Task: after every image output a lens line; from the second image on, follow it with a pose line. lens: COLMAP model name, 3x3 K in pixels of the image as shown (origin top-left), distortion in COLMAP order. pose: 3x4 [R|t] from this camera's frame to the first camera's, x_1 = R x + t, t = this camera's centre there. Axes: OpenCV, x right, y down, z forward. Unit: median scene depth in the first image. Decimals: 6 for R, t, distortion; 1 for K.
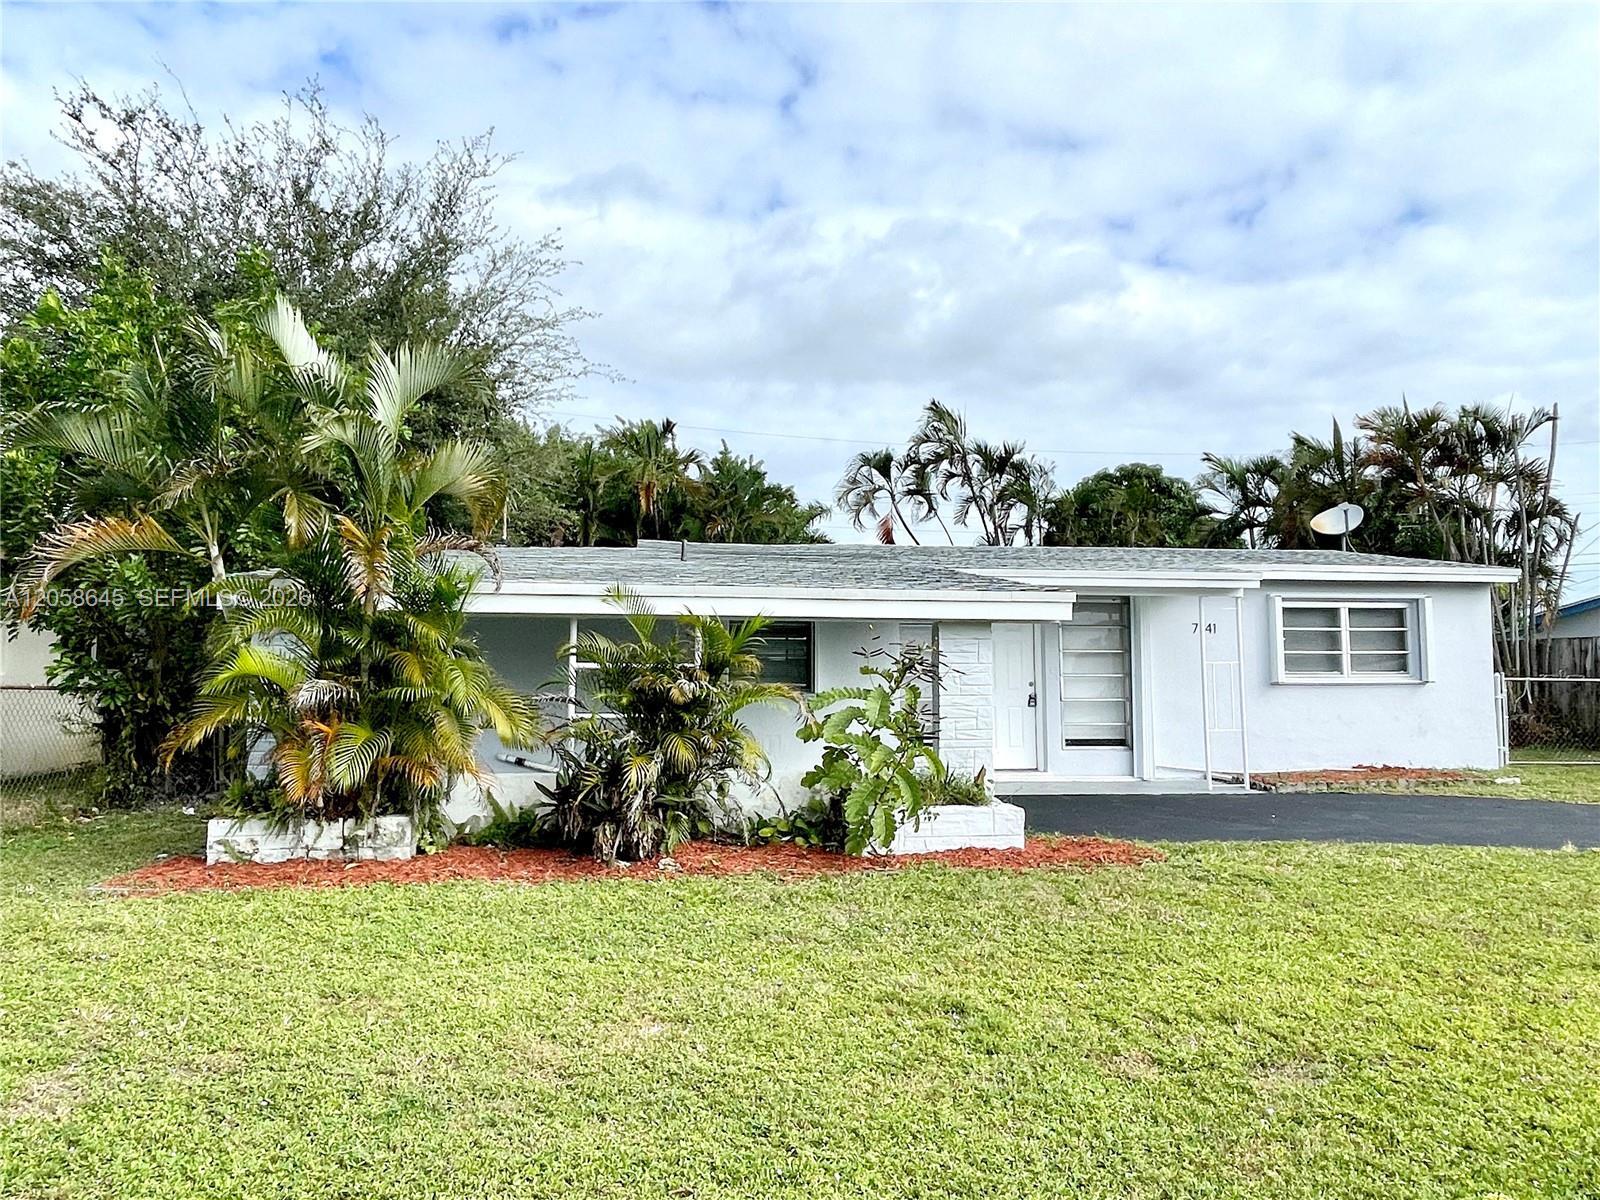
lens RADIAL K [[1078.0, 0, 800.0], [0, 1078.0, 600.0], [0, 0, 1]] dist [-0.000701, 0.000028]
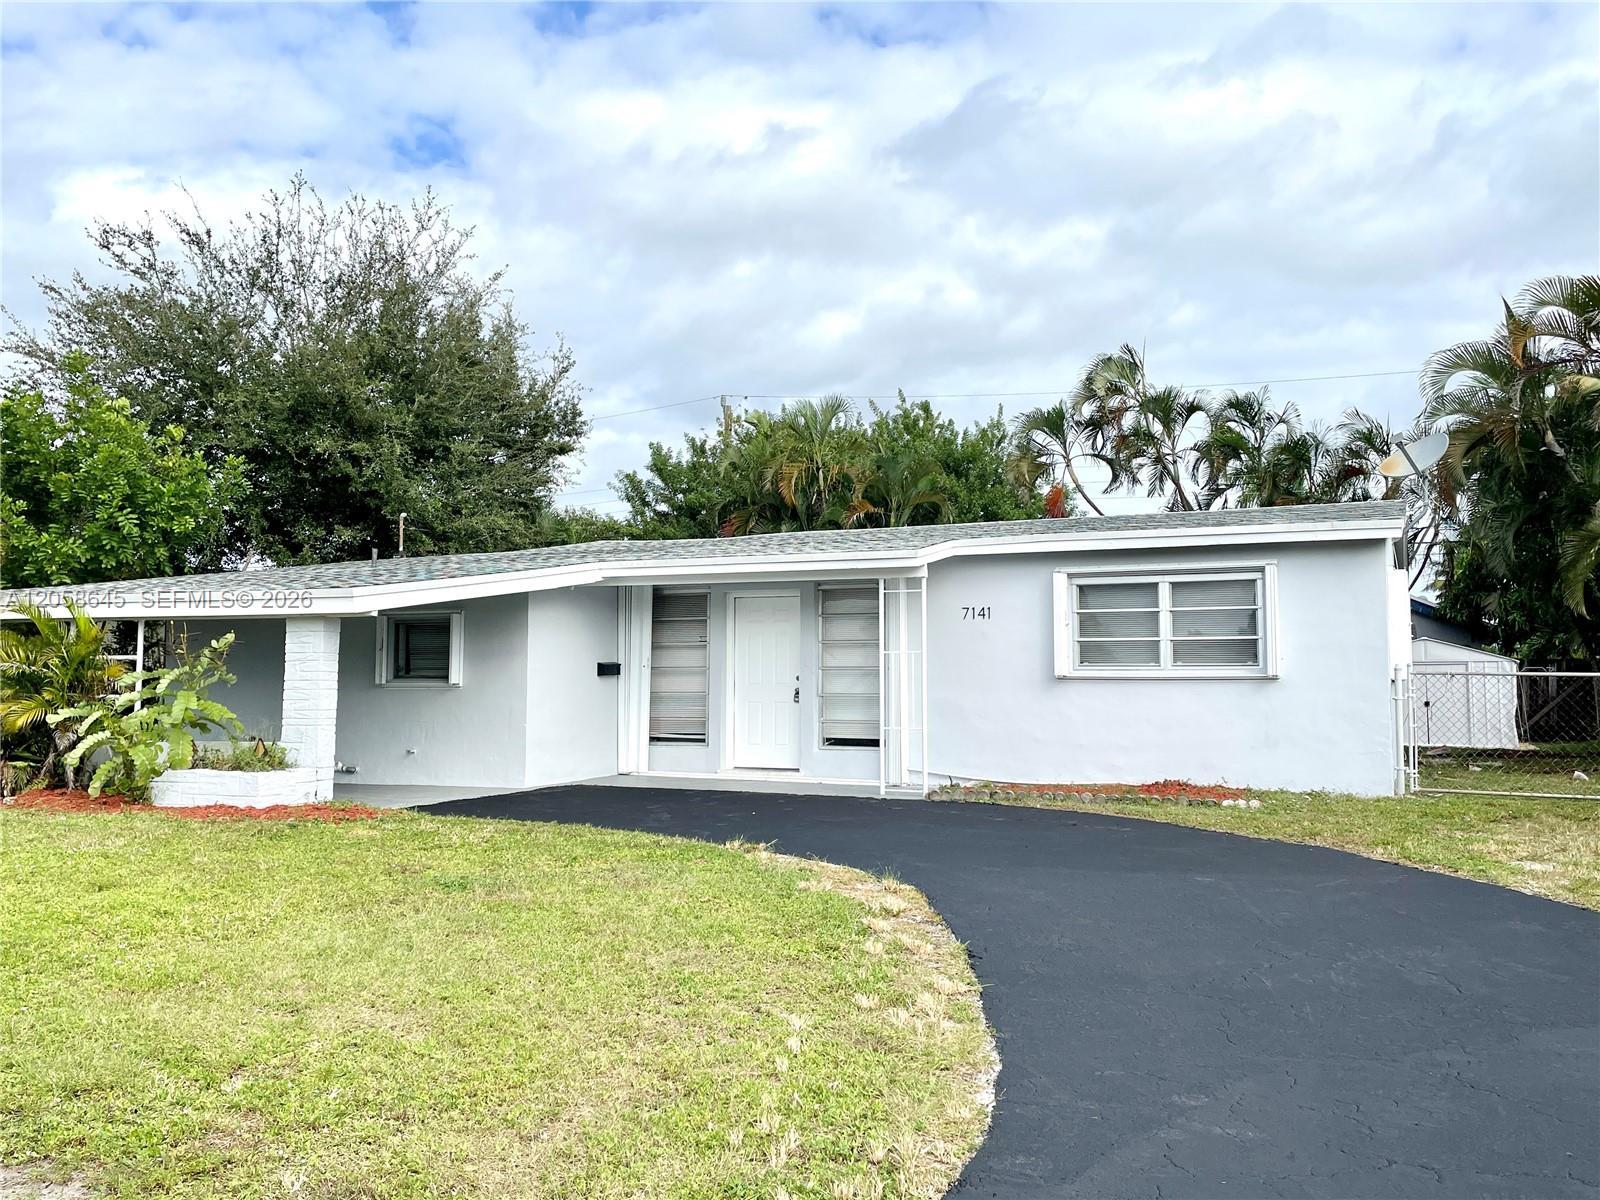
lens RADIAL K [[1331.7, 0, 800.0], [0, 1331.7, 600.0], [0, 0, 1]] dist [0.100442, -0.001339]
pose [[0.850314, -0.031498, -0.525332, 0.799621], [0.034386, 0.999400, -0.004264, 0.015333], [0.525151, -0.014439, 0.850887, 0.025397]]
